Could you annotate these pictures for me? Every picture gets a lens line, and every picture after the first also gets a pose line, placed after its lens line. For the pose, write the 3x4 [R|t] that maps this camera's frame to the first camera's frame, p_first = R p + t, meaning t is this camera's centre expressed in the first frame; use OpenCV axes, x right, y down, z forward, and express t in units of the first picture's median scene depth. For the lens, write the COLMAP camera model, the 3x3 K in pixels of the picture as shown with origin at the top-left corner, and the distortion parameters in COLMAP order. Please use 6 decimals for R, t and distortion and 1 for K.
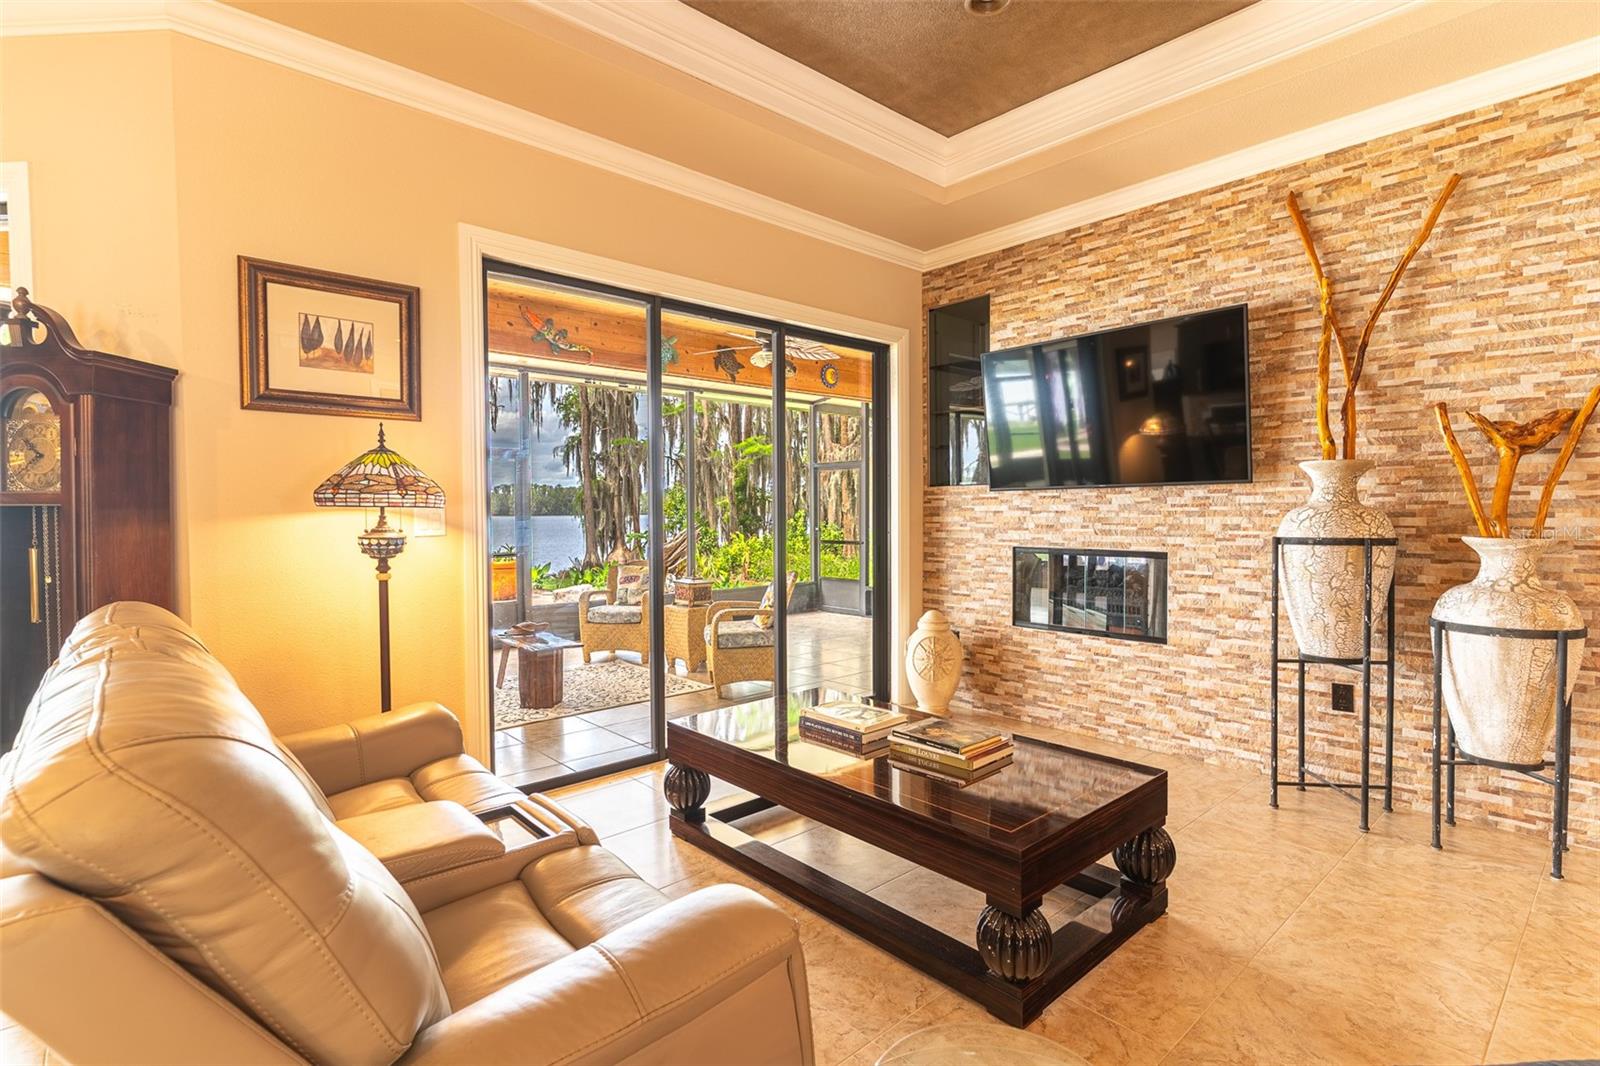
lens RADIAL K [[765.9, 0, 793.0], [0, 765.9, 531.3], [0, 0, 1]] dist [0.002443, -0.000311]
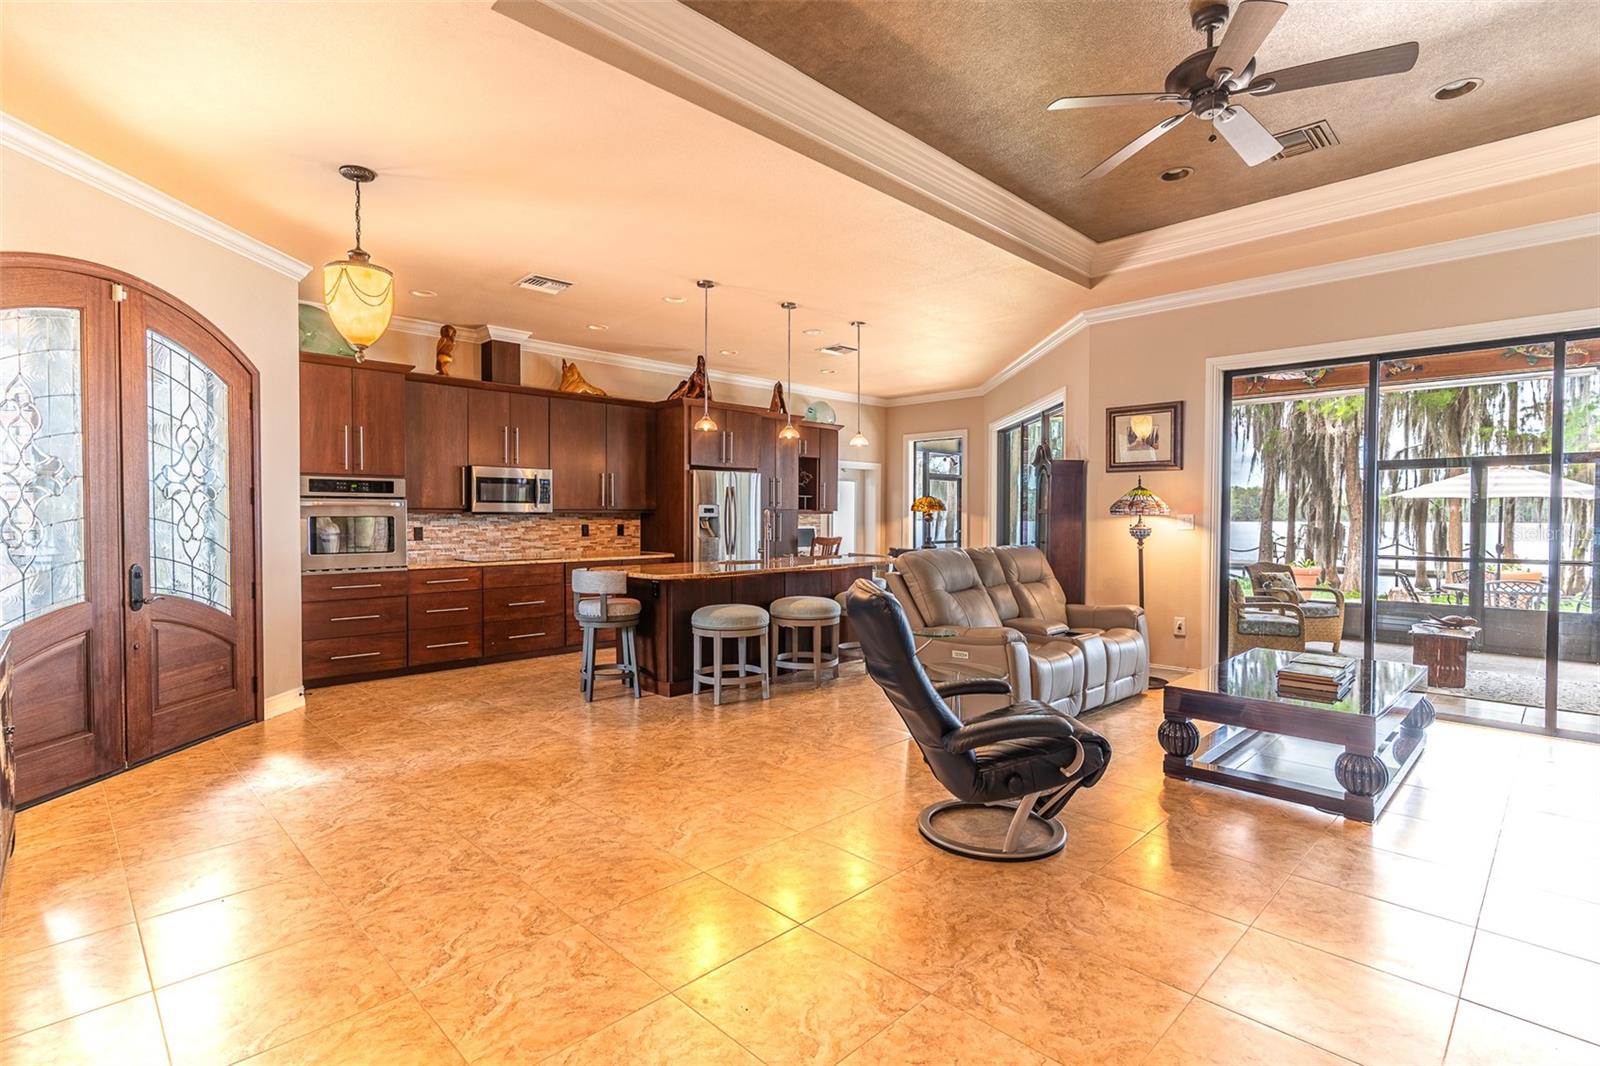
lens RADIAL K [[767.6, 0, 794.3], [0, 767.6, 533.1], [0, 0, 1]] dist [0.000715, -0.000159]
pose [[0.049434, 0.028198, -0.998379, 1.294692], [-0.031587, 0.999145, 0.026656, -0.005802], [0.998278, 0.030219, 0.050282, -0.055793]]
